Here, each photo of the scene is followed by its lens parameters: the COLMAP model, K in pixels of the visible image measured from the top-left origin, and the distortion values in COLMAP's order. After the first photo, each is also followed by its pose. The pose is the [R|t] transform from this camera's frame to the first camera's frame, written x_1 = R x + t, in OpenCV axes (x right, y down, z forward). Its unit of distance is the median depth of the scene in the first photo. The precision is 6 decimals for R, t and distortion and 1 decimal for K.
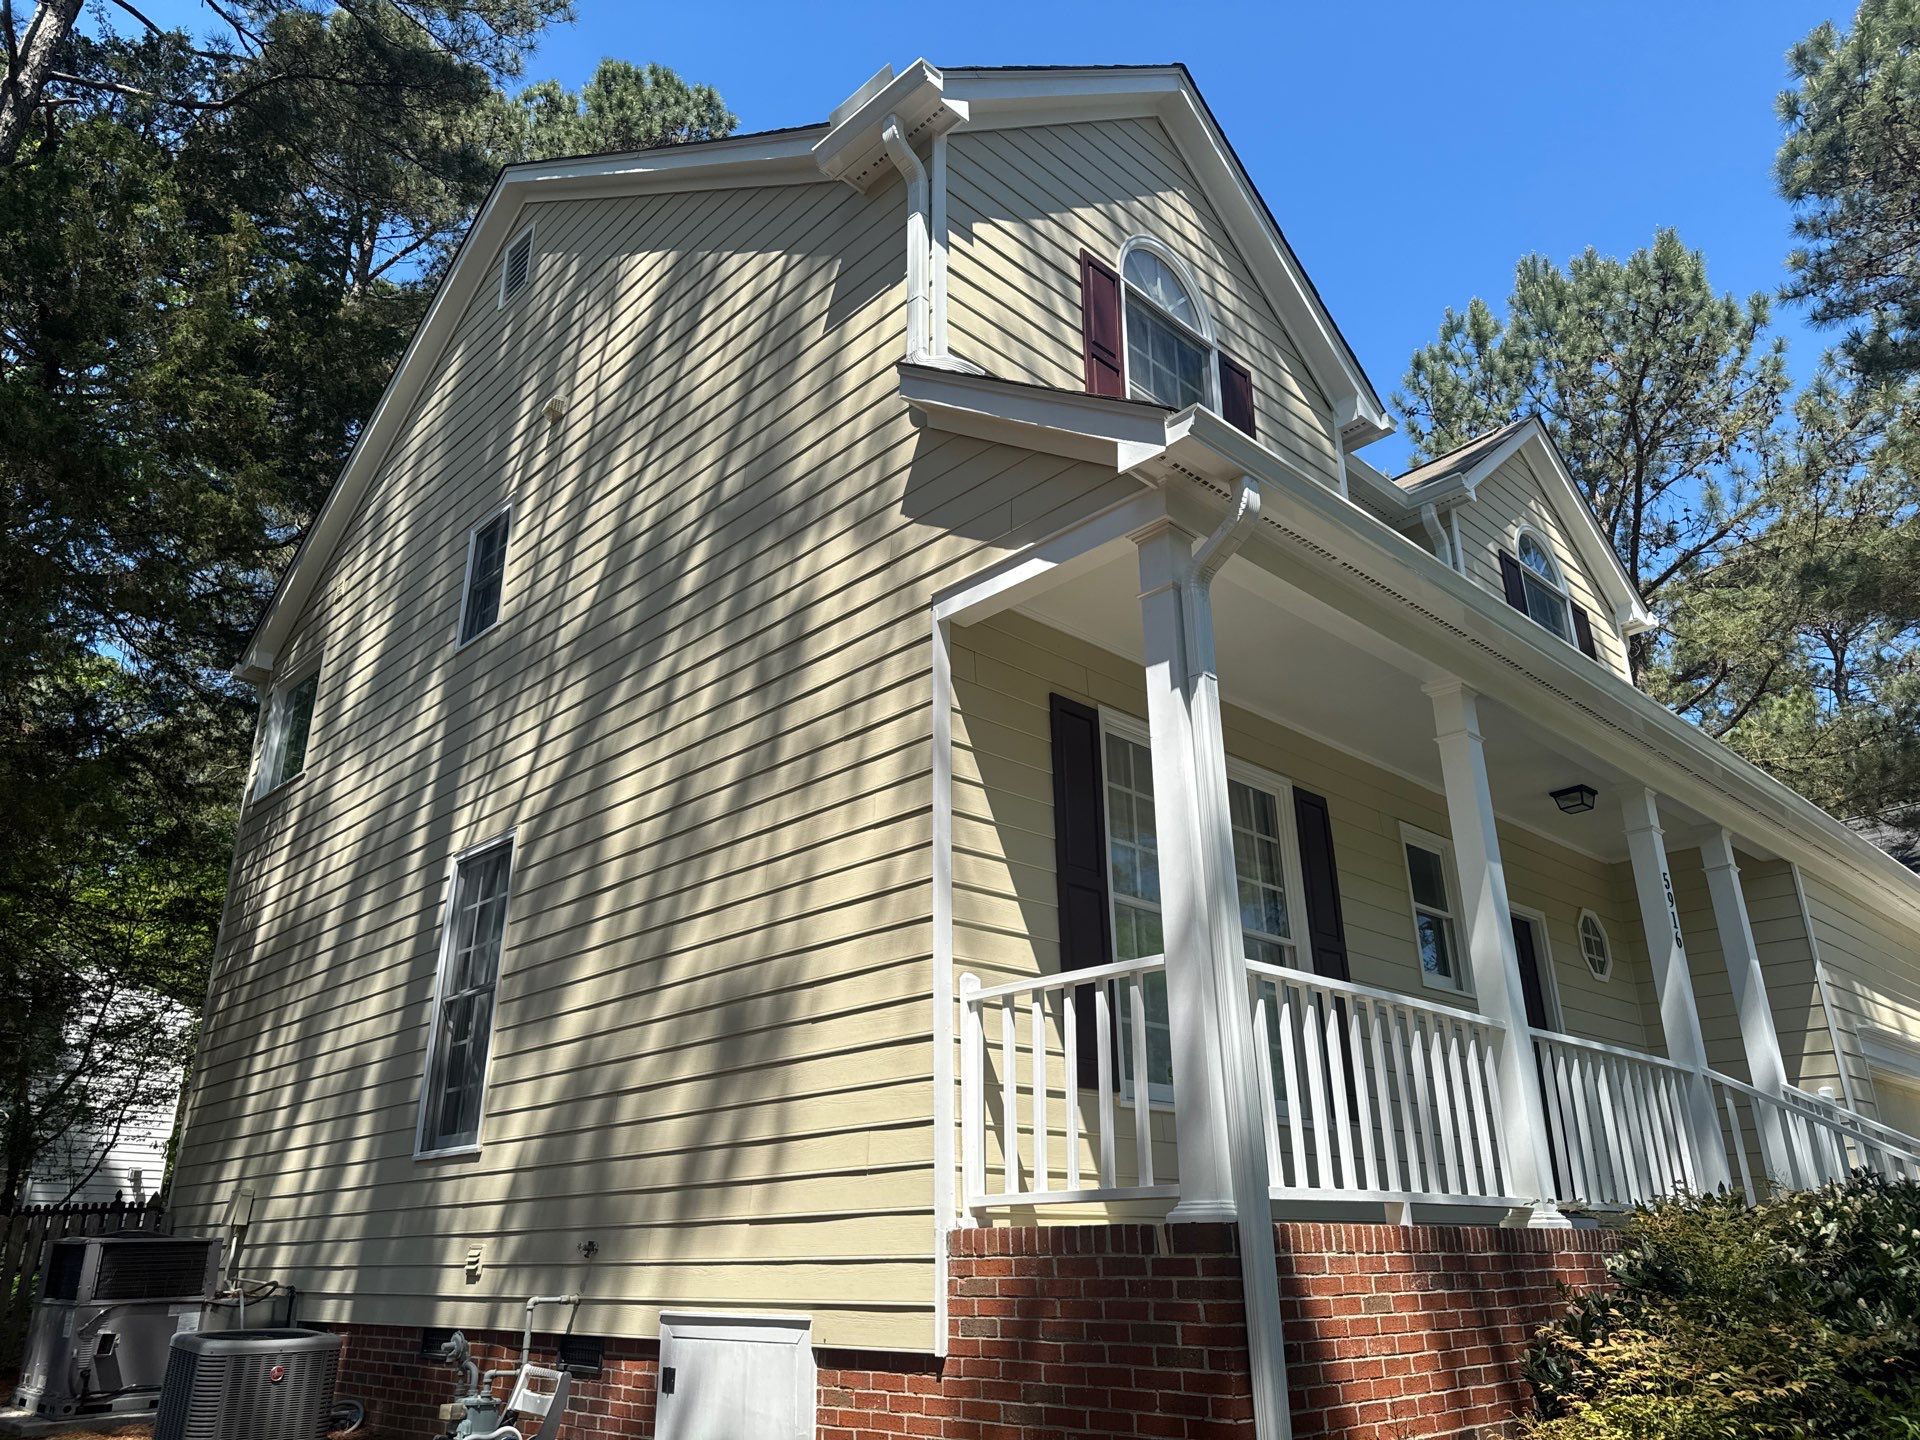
lens RADIAL K [[1324.6, 0, 999.5], [0, 1324.6, 721.7], [0, 0, 1]] dist [0.102357, -0.168023]
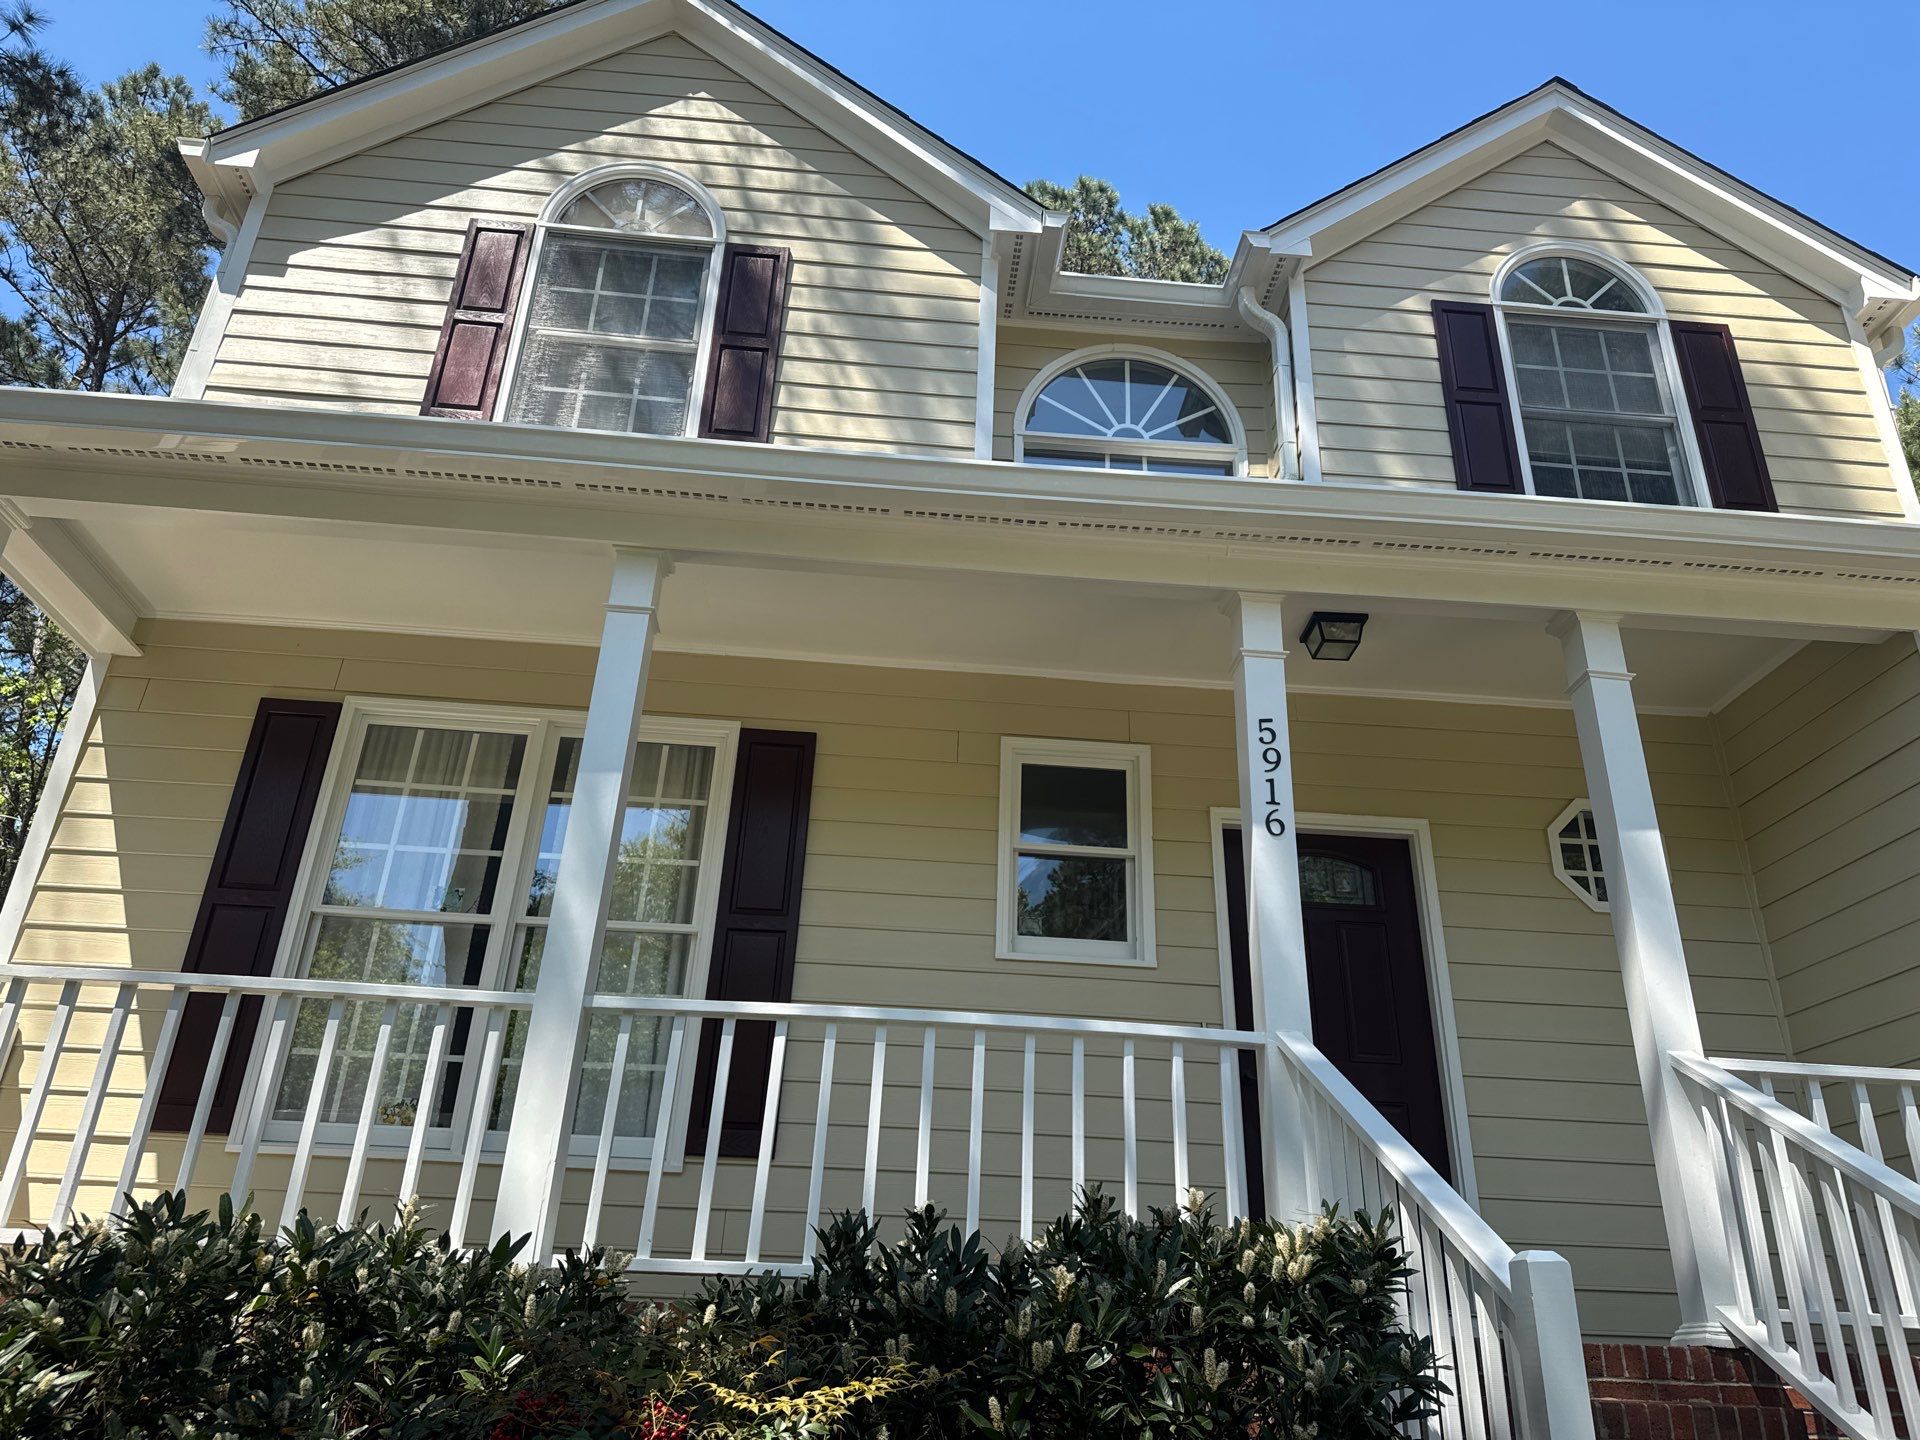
lens RADIAL K [[1331.3, 0, 960.9], [0, 1331.3, 729.1], [0, 0, 1]] dist [0.110590, -0.147840]
pose [[0.758206, -0.243171, -0.604972, 0.811057], [0.193608, 0.969968, -0.147236, 0.192122], [0.622607, -0.005492, 0.782515, 0.488415]]
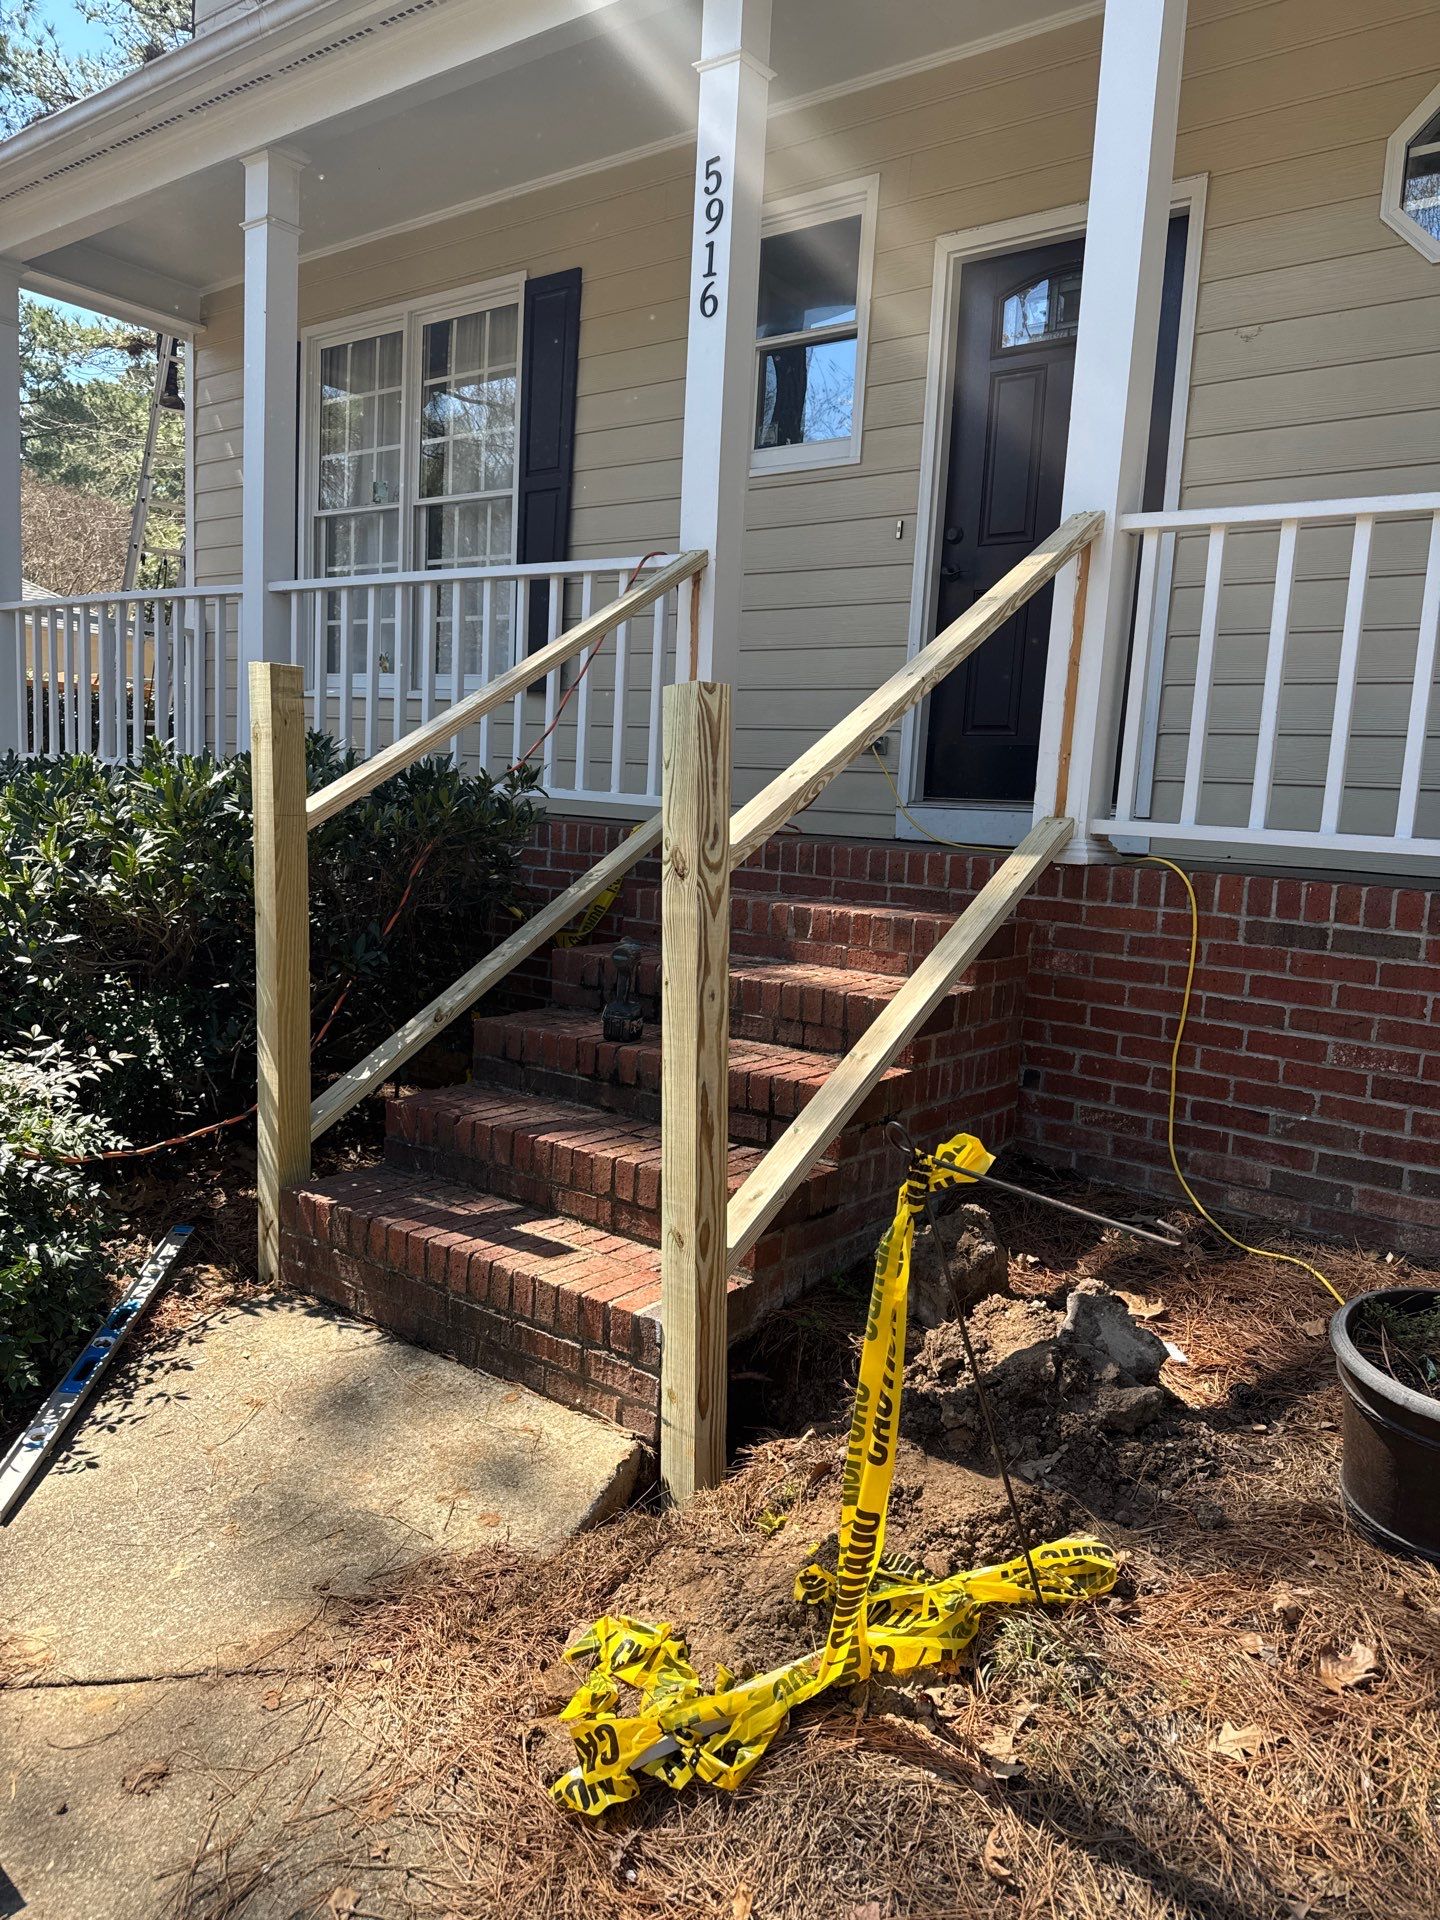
lens RADIAL K [[1337.2, 0, 720.0], [0, 1337.2, 960.0], [0, 0, 1]] dist [0.166004, -0.327599]
pose [[0.117651, 0.151676, -0.981403, 1.114396], [0.311727, 0.932673, 0.181515, 0.320596], [0.942860, -0.327286, 0.062448, 0.953003]]
